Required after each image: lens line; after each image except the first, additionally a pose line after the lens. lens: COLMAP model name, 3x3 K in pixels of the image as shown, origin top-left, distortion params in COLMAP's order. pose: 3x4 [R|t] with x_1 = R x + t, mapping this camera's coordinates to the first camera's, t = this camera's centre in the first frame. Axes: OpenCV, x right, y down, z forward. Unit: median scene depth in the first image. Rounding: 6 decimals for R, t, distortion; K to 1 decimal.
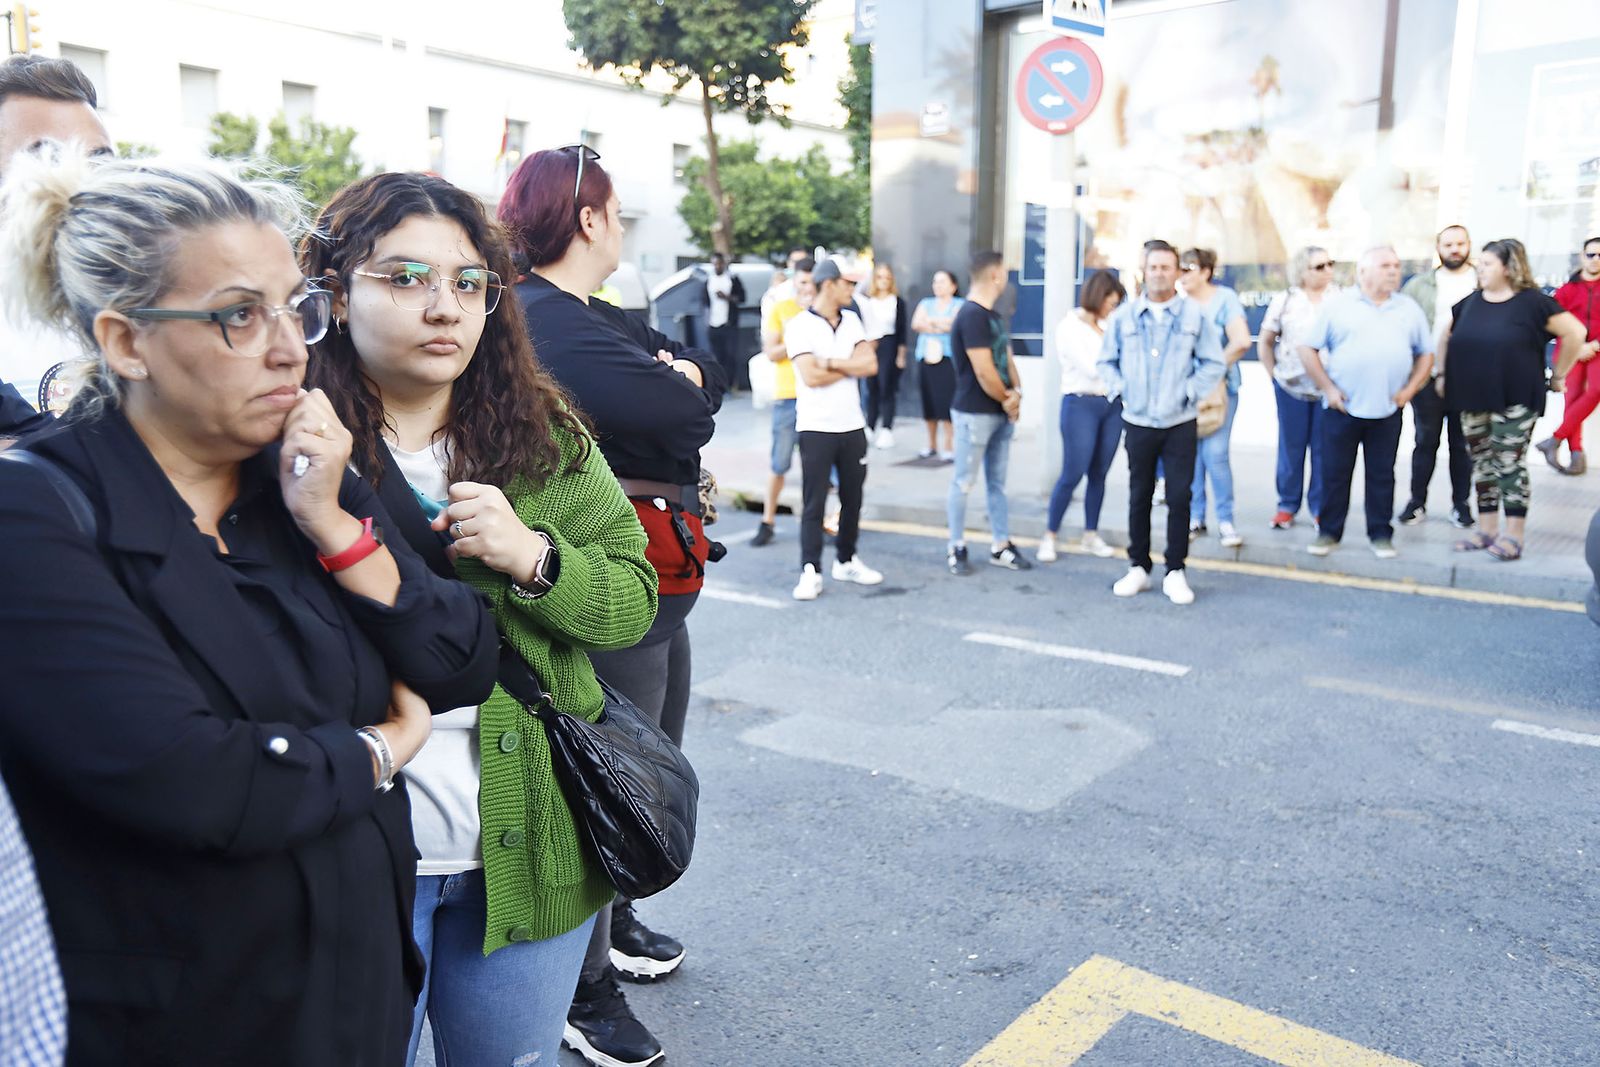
lens RADIAL K [[1253.0, 0, 795.8], [0, 1253.0, 540.1], [0, 0, 1]] dist [-0.044058, 0.091712]
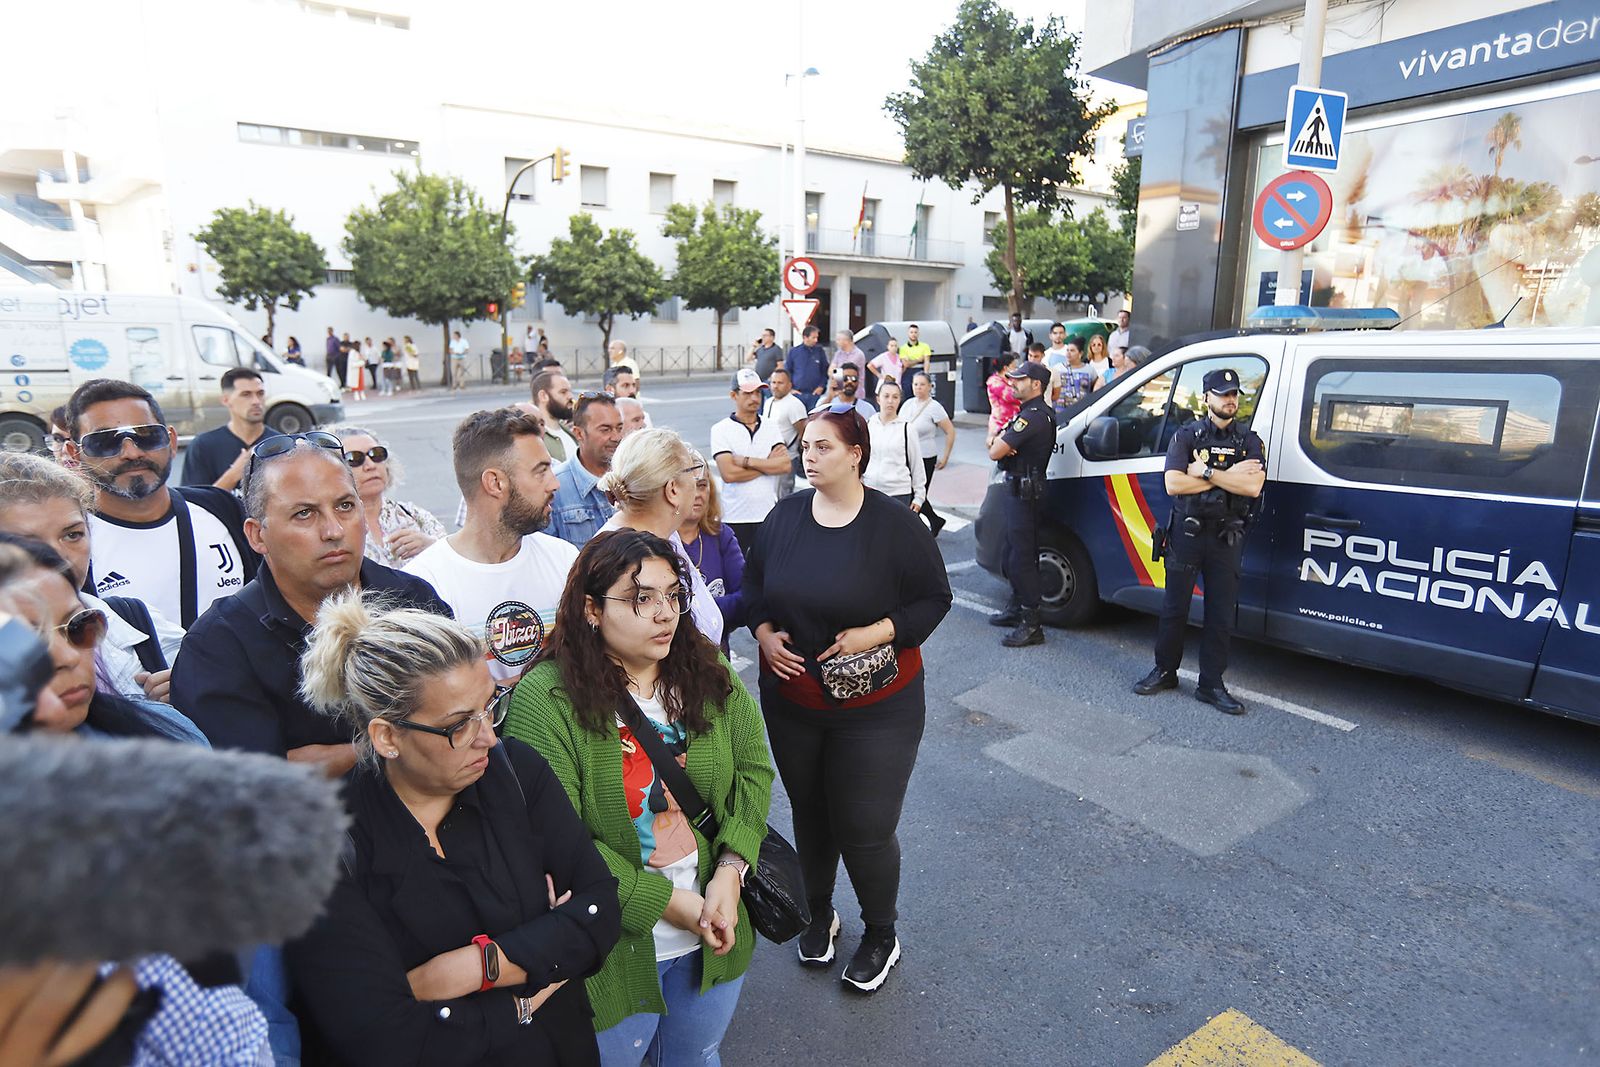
lens RADIAL K [[916.4, 0, 796.8], [0, 916.4, 537.6], [0, 0, 1]] dist [-0.070421, 0.049345]
pose [[0.957930, 0.067436, -0.278968, 0.018512], [-0.054127, 0.997010, 0.055148, -0.102416], [0.281853, -0.037728, 0.958716, -0.004094]]
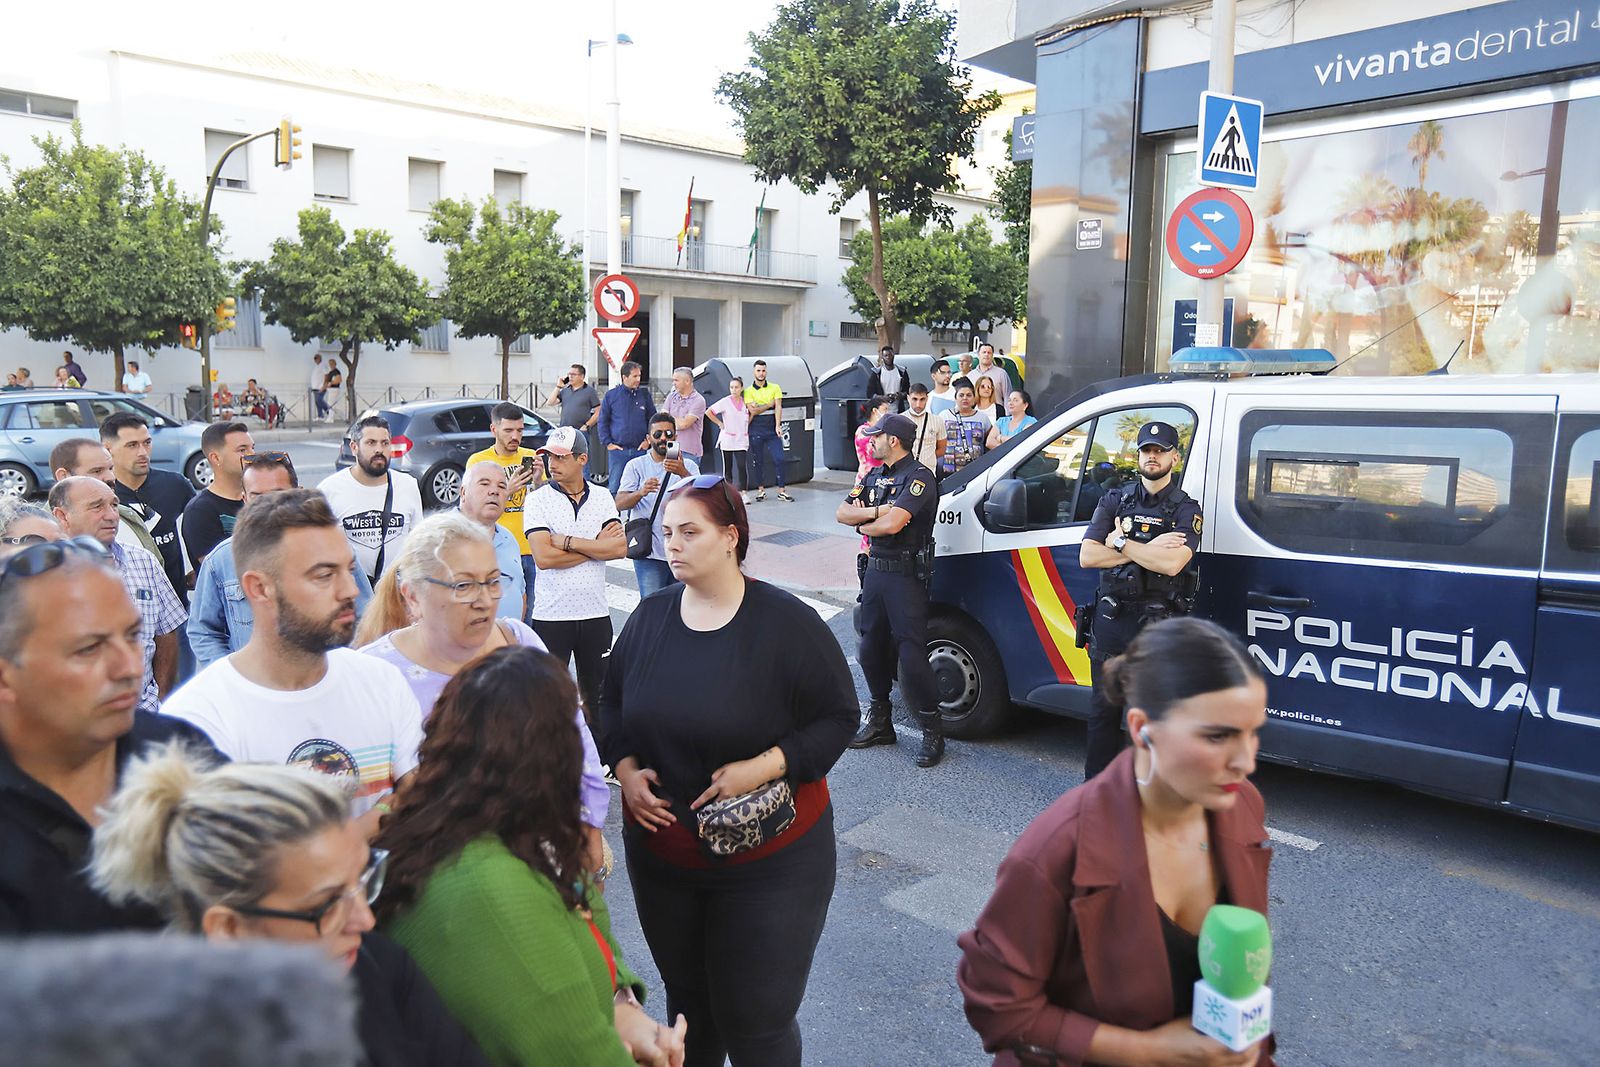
lens RADIAL K [[1188.7, 0, 797.0], [0, 1188.7, 535.9], [0, 0, 1]] dist [-0.053258, 0.089600]
pose [[0.991561, 0.029805, -0.126170, 0.000155], [-0.033878, 0.998968, -0.030263, -0.108210], [0.125138, 0.034282, 0.991547, -0.035122]]
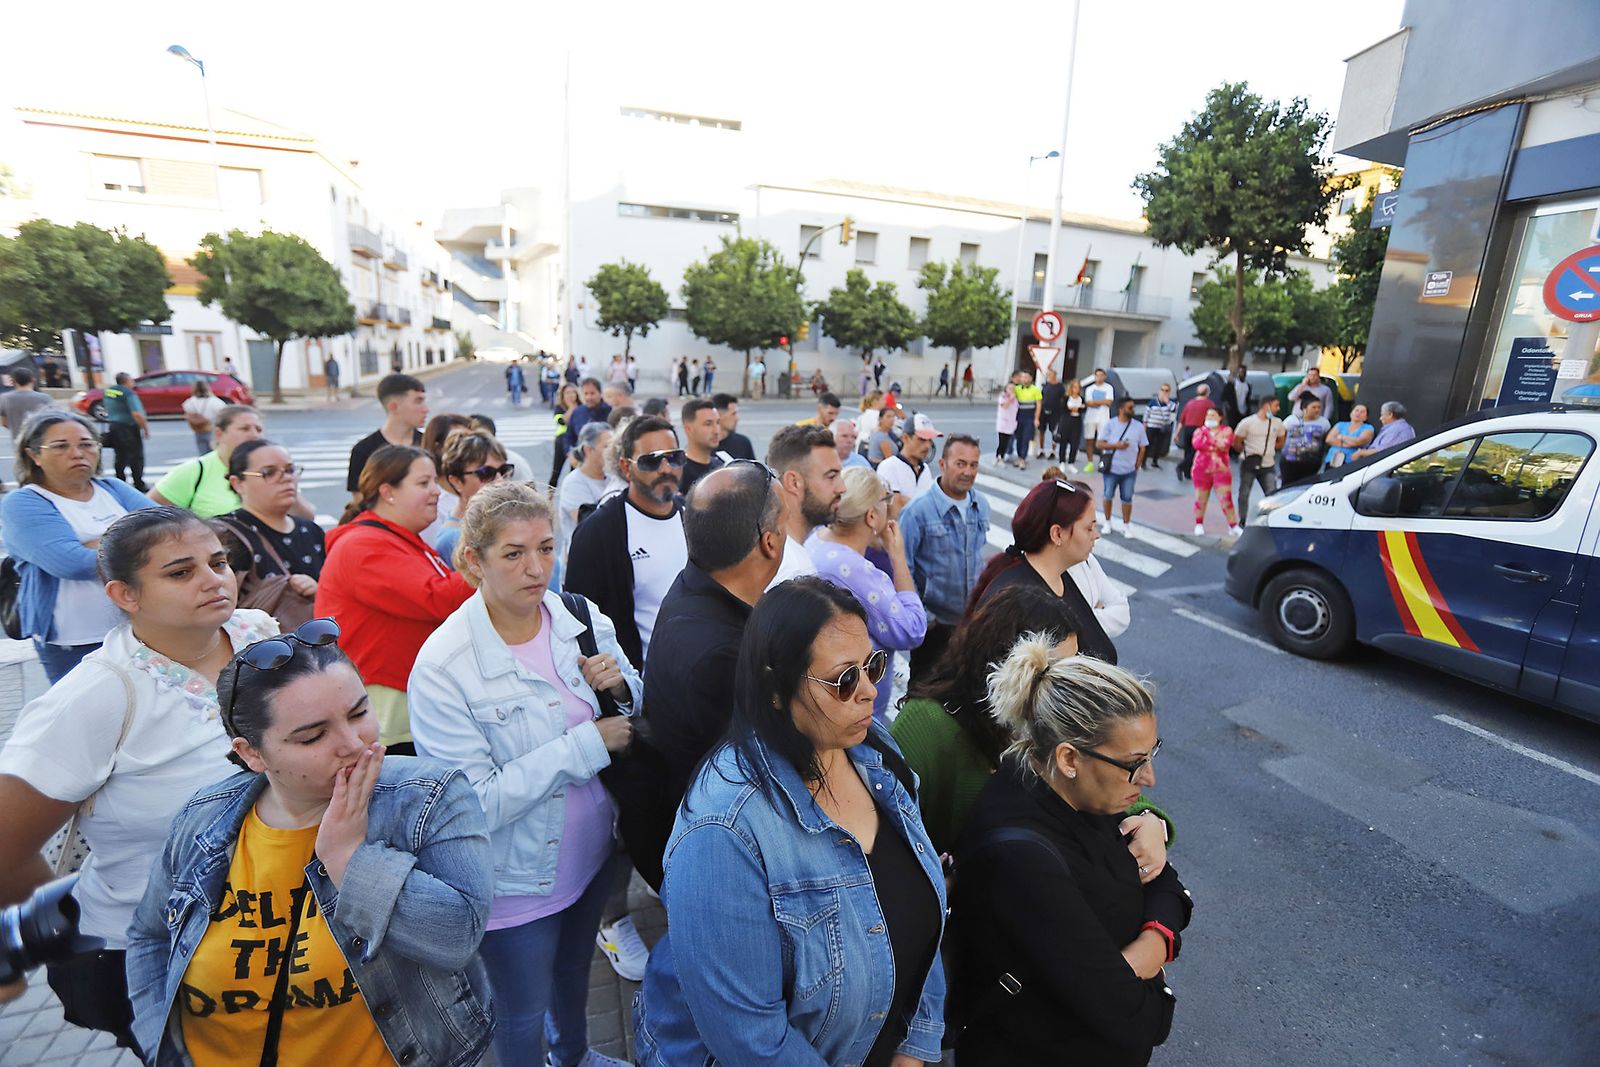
lens RADIAL K [[724.7, 0, 790.2], [0, 724.7, 534.2], [0, 0, 1]] dist [-0.073044, 0.026926]
pose [[0.839915, 0.161169, -0.518236, -0.114652], [-0.131468, 0.986869, 0.093838, -0.114057], [0.526554, -0.010685, 0.850074, -0.044227]]
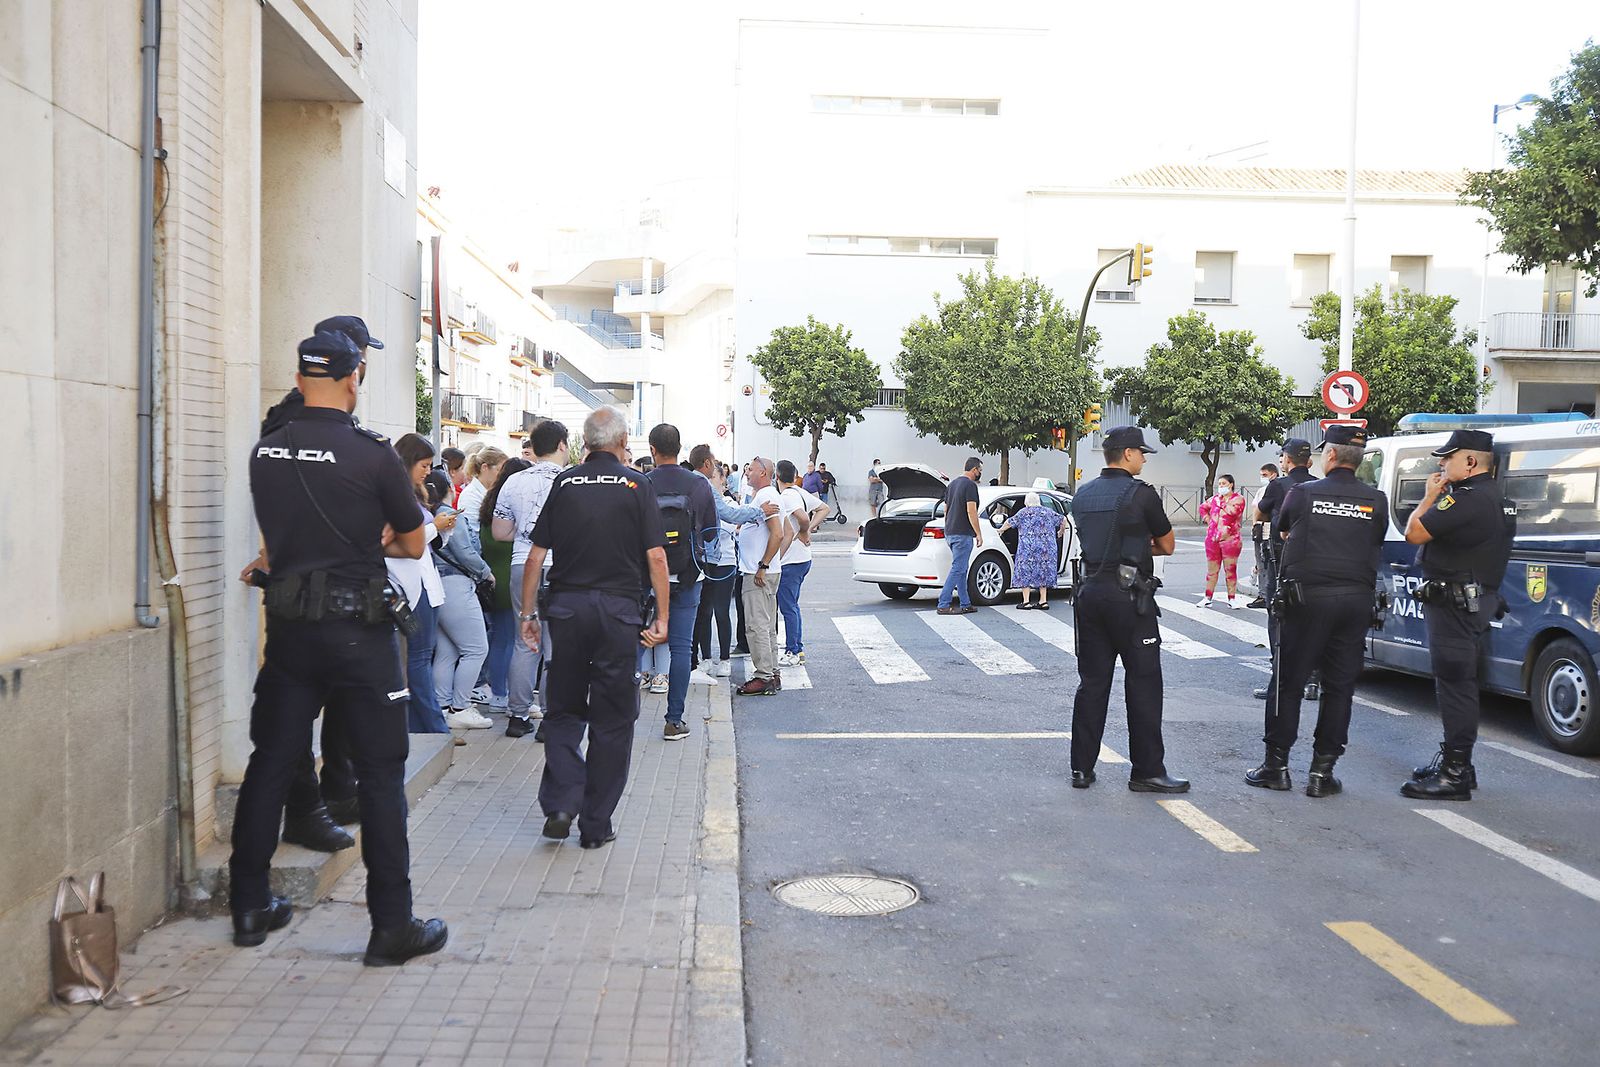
lens RADIAL K [[1529.7, 0, 779.0], [0, 1529.7, 530.6], [0, 0, 1]] dist [0.054705, -0.002270]
pose [[0.658476, 0.037941, -0.751645, 1.282810], [-0.143813, 0.986668, -0.076183, 0.131013], [0.738734, 0.158261, 0.655153, -0.981483]]
